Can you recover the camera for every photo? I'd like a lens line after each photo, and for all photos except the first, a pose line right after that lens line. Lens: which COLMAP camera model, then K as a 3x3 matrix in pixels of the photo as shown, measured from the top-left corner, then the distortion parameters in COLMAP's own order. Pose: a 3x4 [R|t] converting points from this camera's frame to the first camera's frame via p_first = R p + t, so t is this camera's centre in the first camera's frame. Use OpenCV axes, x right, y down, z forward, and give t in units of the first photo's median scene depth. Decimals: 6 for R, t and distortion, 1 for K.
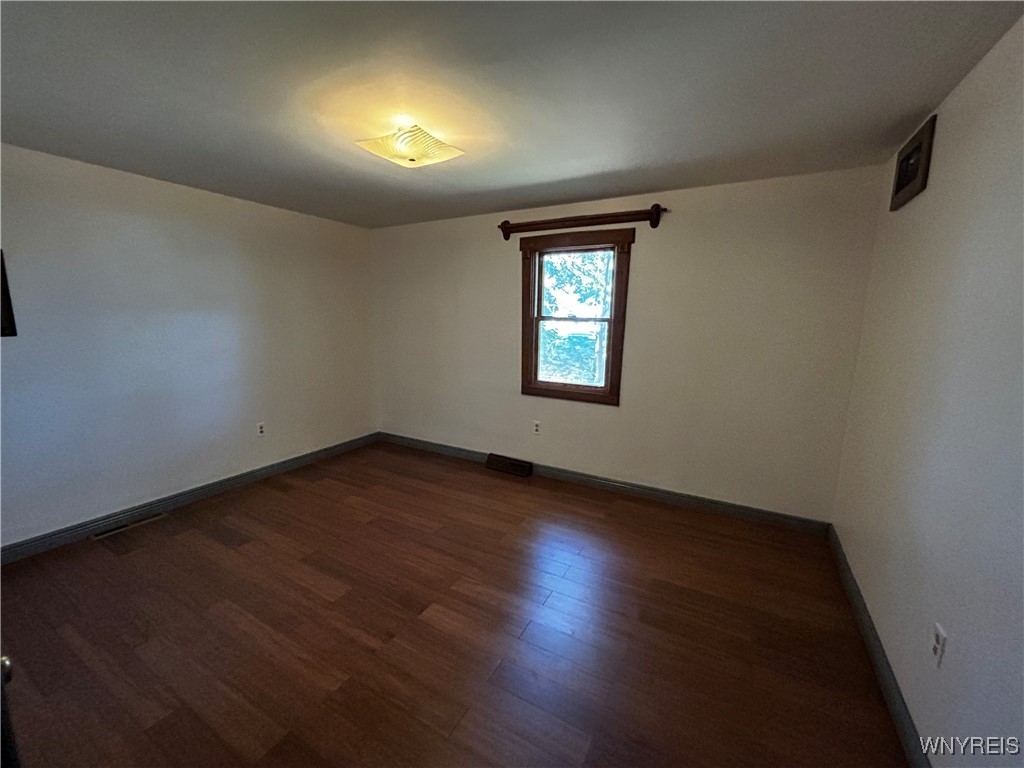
lens RADIAL K [[415.0, 0, 507.4], [0, 415.0, 381.6], [0, 0, 1]] dist [-0.003361, -0.000208]
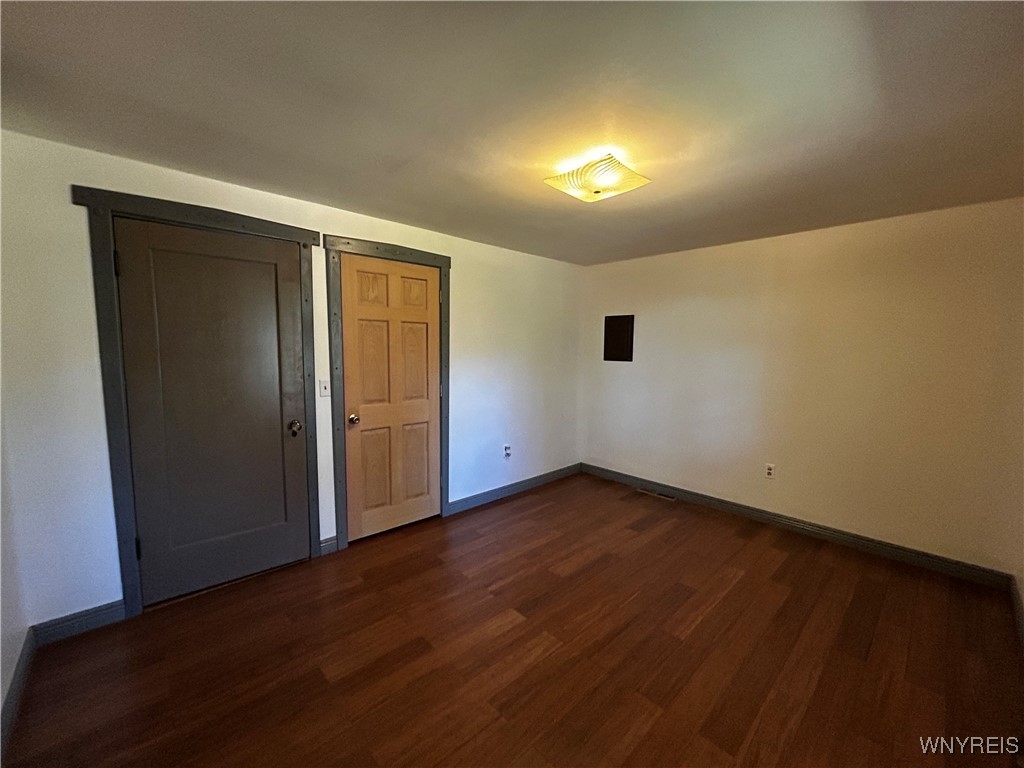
lens RADIAL K [[415.0, 0, 511.6], [0, 415.0, 390.8], [0, 0, 1]] dist [-0.003361, -0.000208]
pose [[-0.295760, 0.089989, -0.951014, 0.590075], [-0.160074, 0.976807, 0.142211, -0.131172], [0.941755, 0.194293, -0.274495, 0.860741]]
